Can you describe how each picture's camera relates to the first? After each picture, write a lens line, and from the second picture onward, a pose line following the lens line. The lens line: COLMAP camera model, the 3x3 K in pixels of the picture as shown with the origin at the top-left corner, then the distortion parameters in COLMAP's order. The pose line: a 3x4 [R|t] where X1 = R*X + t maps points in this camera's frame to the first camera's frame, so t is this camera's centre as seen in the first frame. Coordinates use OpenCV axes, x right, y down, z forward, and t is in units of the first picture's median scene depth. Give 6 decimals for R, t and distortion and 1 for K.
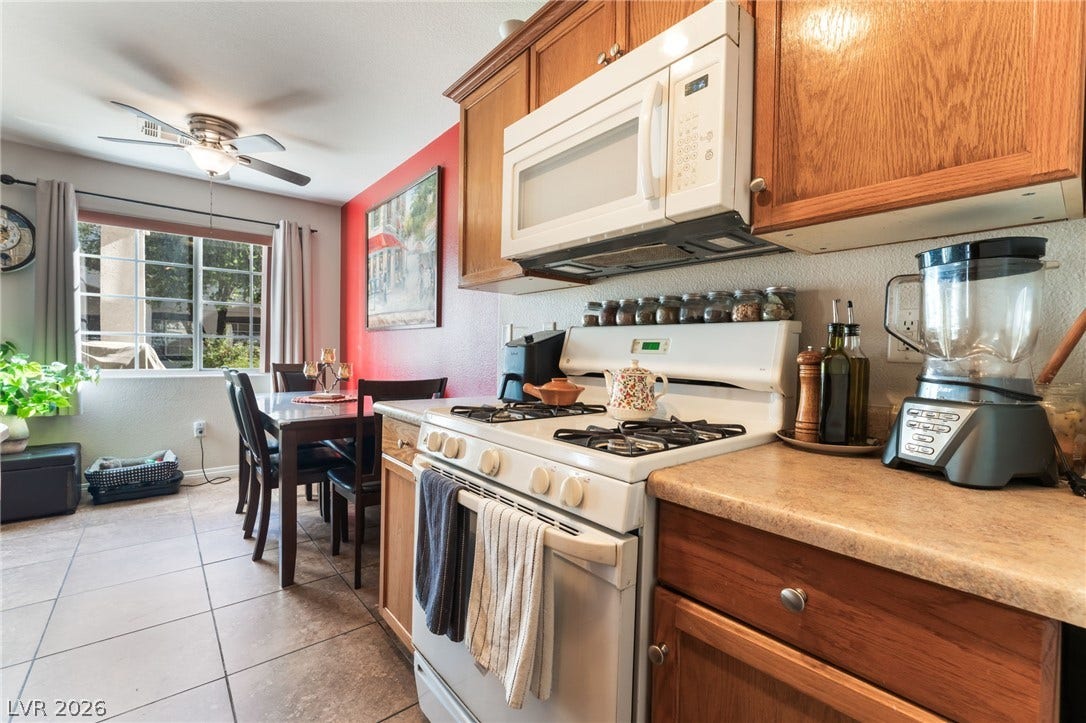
lens RADIAL K [[463.5, 0, 543.0], [0, 463.5, 361.5], [0, 0, 1]] dist [-0.000115, 0.000164]
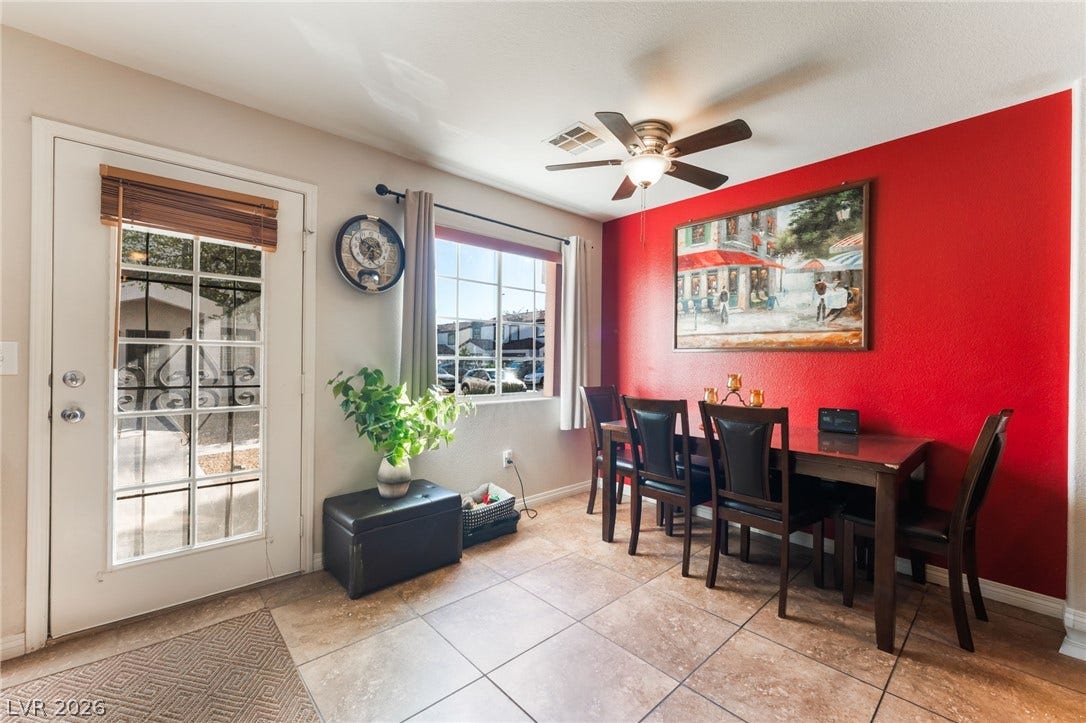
lens RADIAL K [[442.2, 0, 543.0], [0, 442.2, 361.5], [0, 0, 1]] dist [-0.002013, -0.000216]
pose [[0.998865, -0.008097, 0.046946, -1.640600], [0.009173, 0.999699, -0.022747, -0.066217], [-0.046748, 0.023152, 0.998638, 0.245803]]
